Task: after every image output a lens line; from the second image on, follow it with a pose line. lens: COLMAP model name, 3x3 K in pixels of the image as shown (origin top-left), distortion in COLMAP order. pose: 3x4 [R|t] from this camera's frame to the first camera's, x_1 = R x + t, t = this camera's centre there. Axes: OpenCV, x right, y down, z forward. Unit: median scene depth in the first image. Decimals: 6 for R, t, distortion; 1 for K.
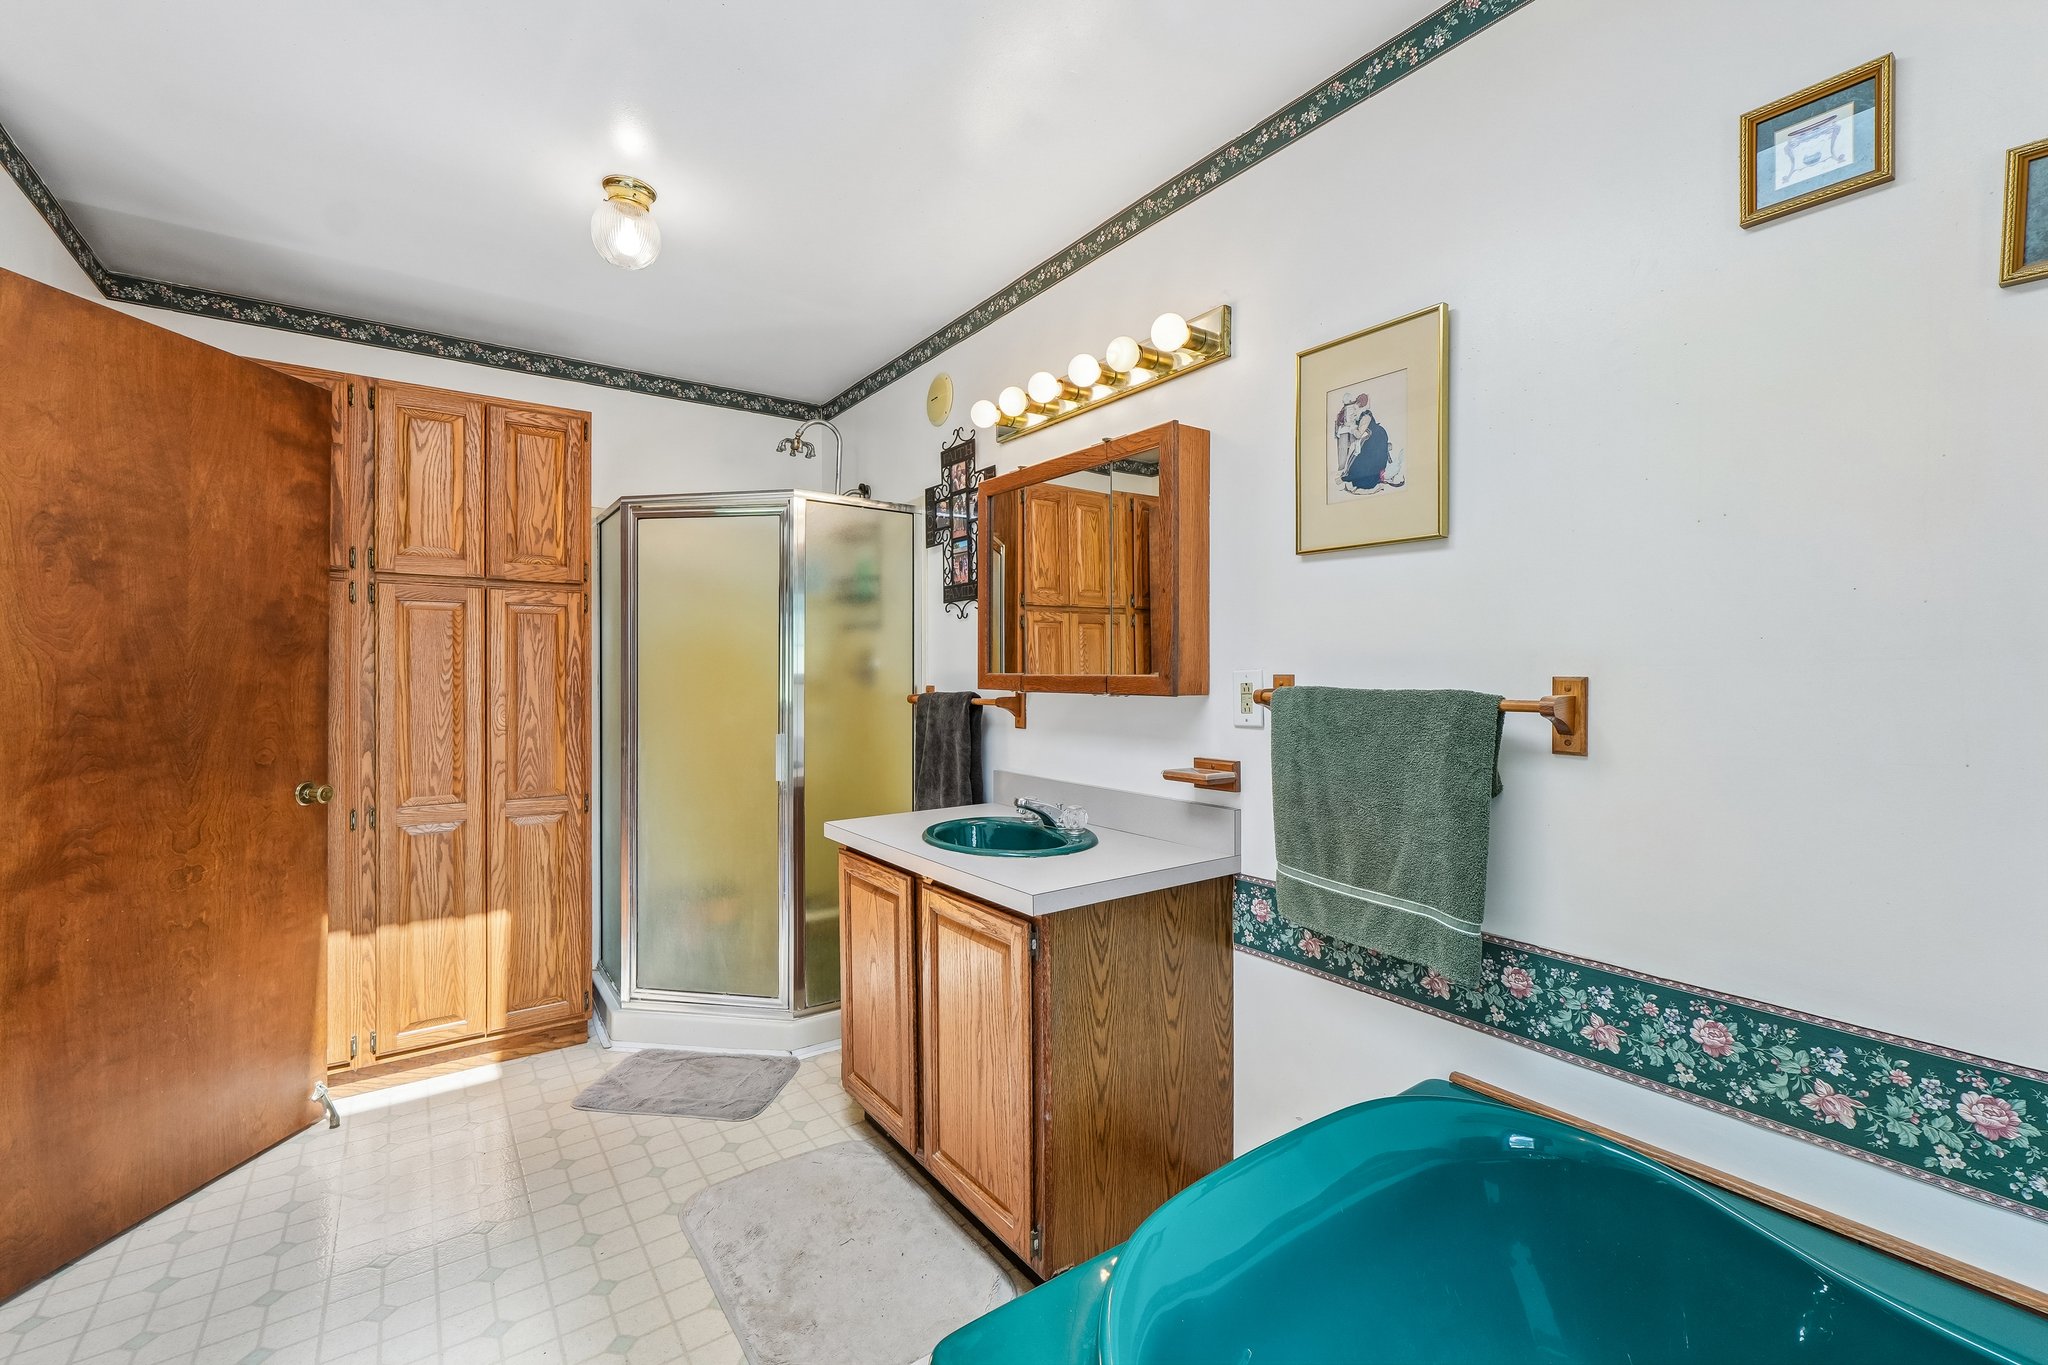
lens RADIAL K [[875.5, 0, 1021.3], [0, 875.5, 667.6], [0, 0, 1]] dist [-0.000106, 0.000062]
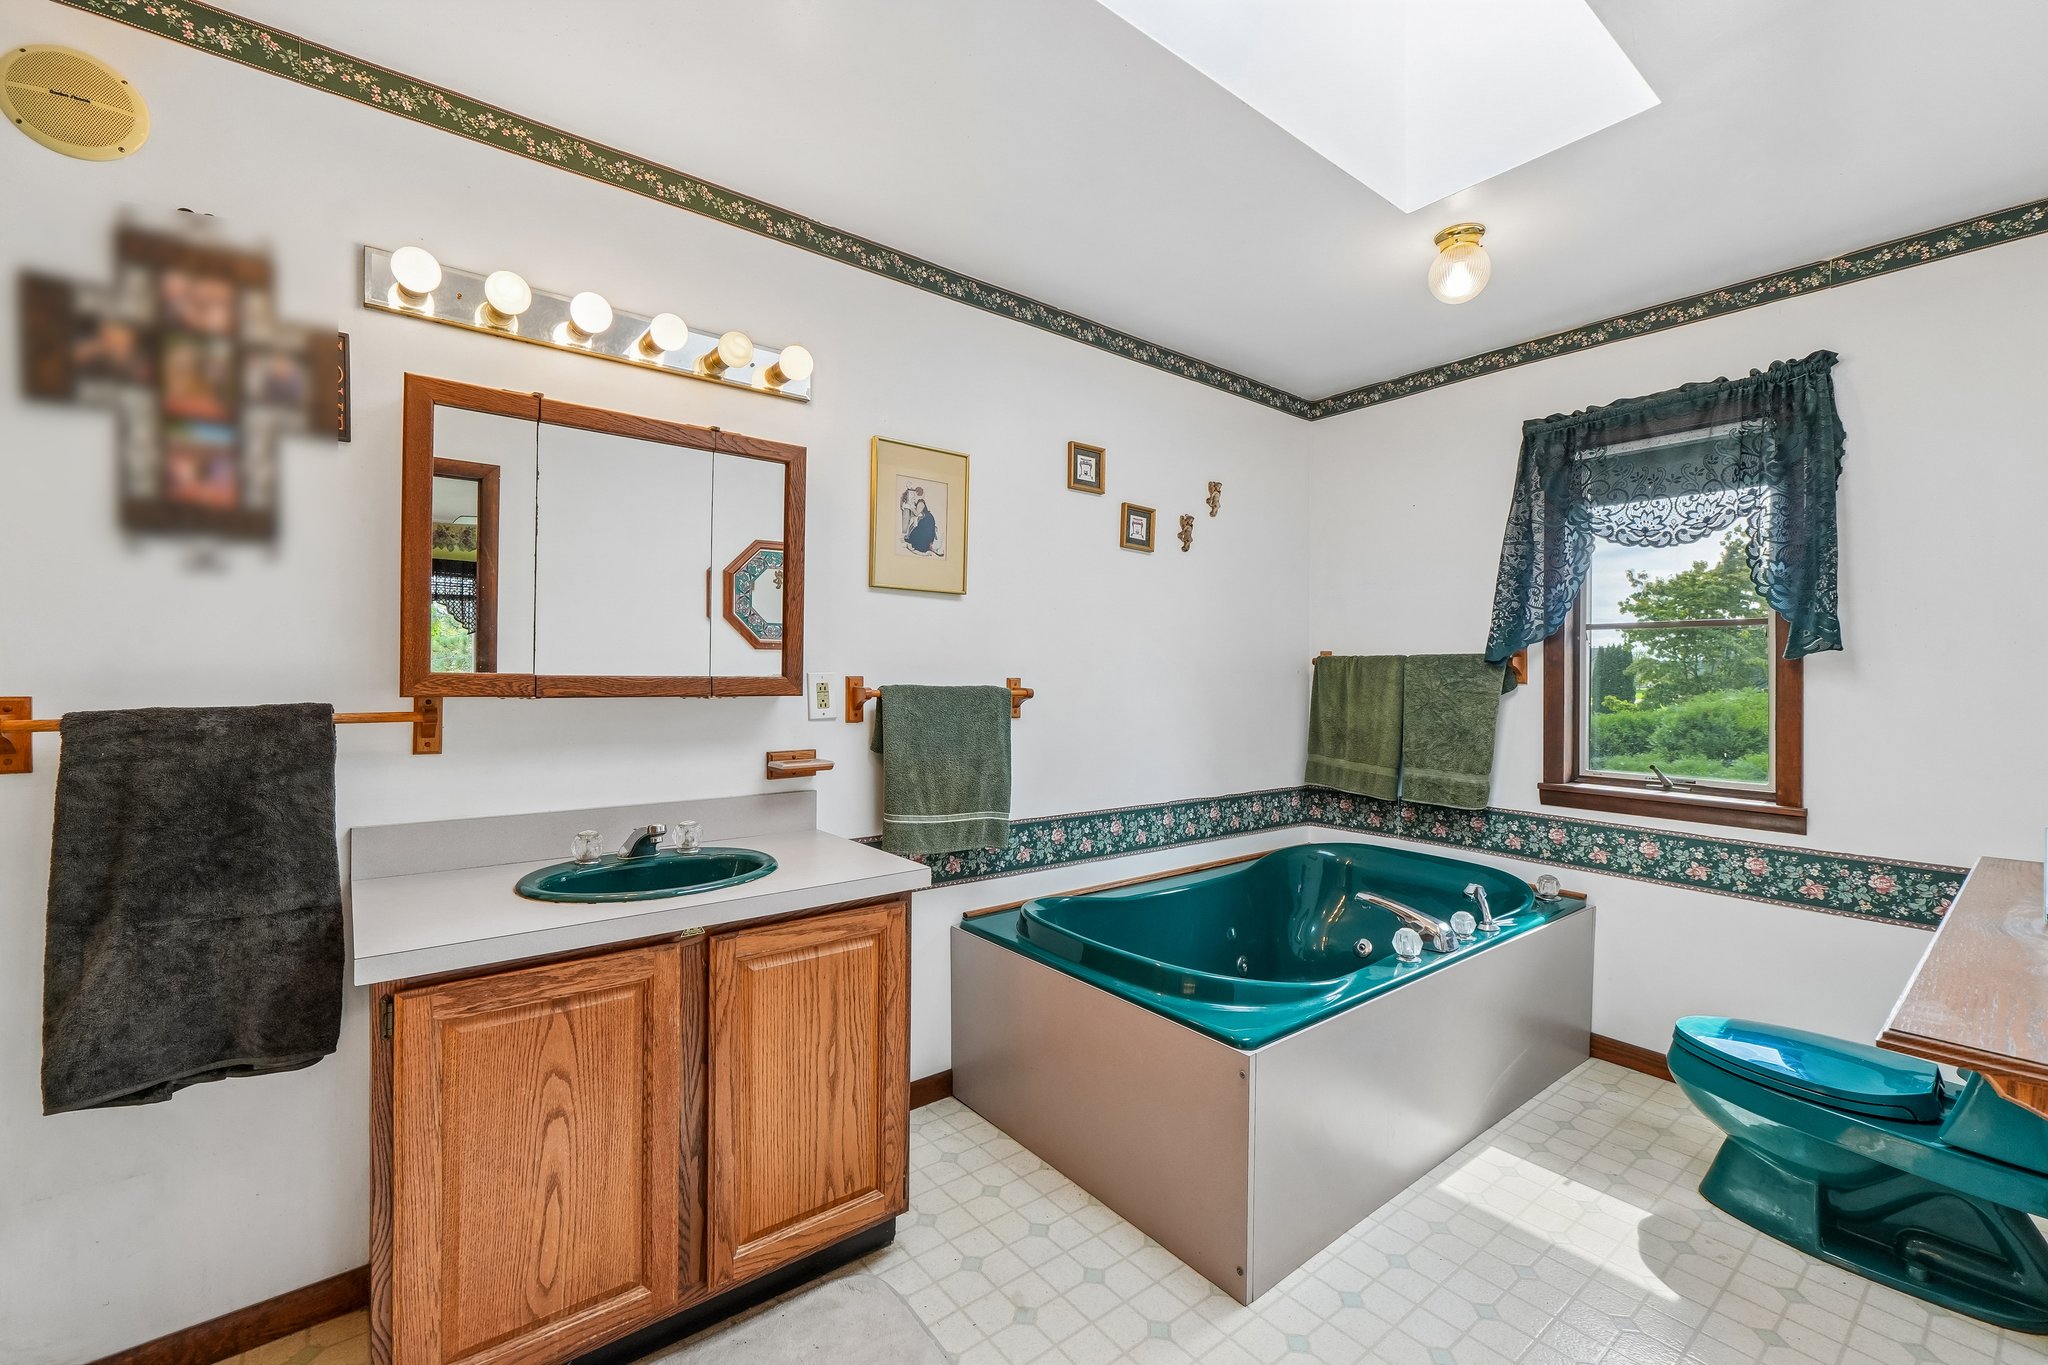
lens RADIAL K [[856.7, 0, 1028.4], [0, 856.7, 678.1], [0, 0, 1]] dist [-0.001311, 0.000046]
pose [[-0.057815, 0.004099, 0.998319, -0.967471], [-0.008265, 0.999955, -0.004584, 0.014555], [-0.998293, -0.008516, -0.057778, 0.813843]]
